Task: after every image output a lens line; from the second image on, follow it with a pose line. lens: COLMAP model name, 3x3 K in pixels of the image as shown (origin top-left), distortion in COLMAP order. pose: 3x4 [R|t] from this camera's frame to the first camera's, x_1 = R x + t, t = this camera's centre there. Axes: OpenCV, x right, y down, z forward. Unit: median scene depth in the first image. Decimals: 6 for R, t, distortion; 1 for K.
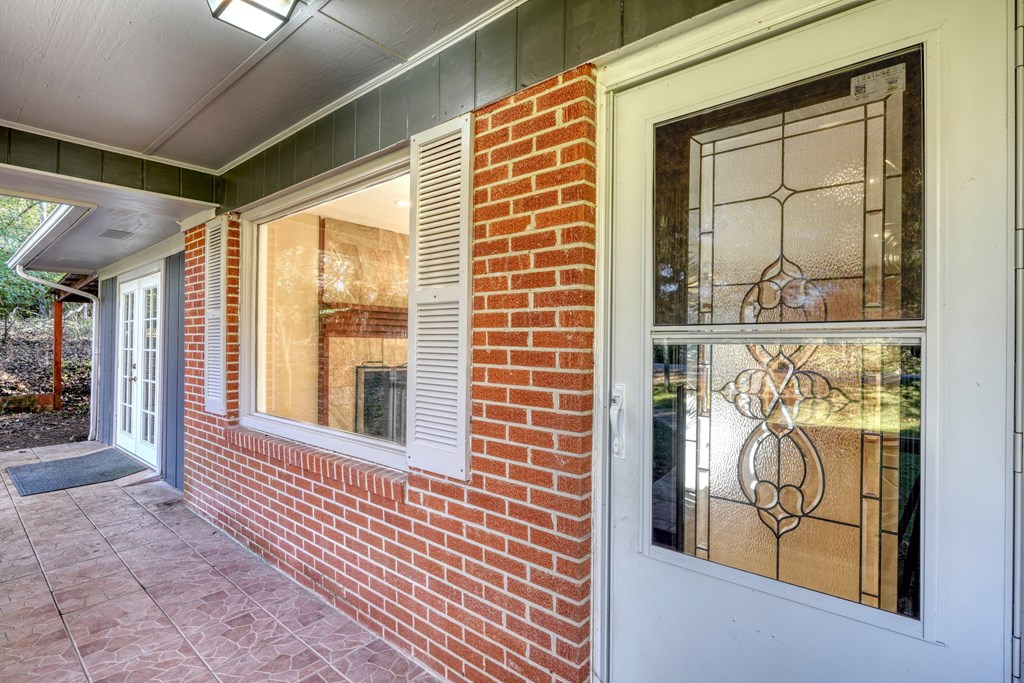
lens RADIAL K [[488.5, 0, 512.0], [0, 488.5, 341.5], [0, 0, 1]] dist [0.000460, 0.000206]
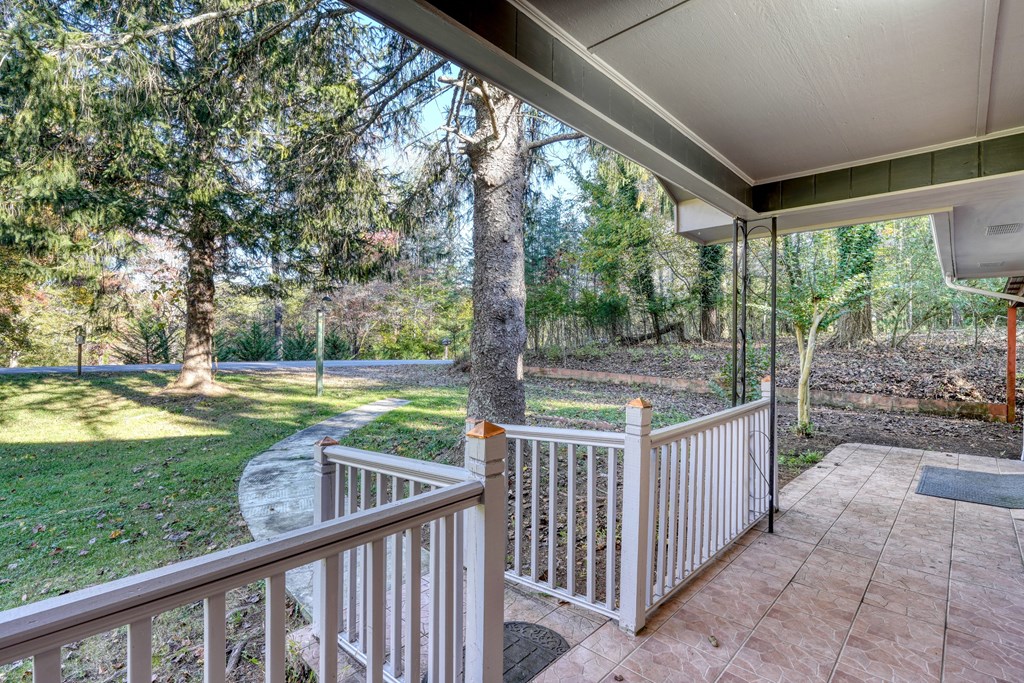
lens RADIAL K [[488.5, 0, 512.0], [0, 488.5, 341.5], [0, 0, 1]] dist [0.000460, 0.000206]
pose [[-0.042066, -0.005380, -0.999100, 0.130491], [-0.010800, 0.999930, -0.004930, -0.002949], [0.999056, 0.010582, -0.042121, 0.177667]]
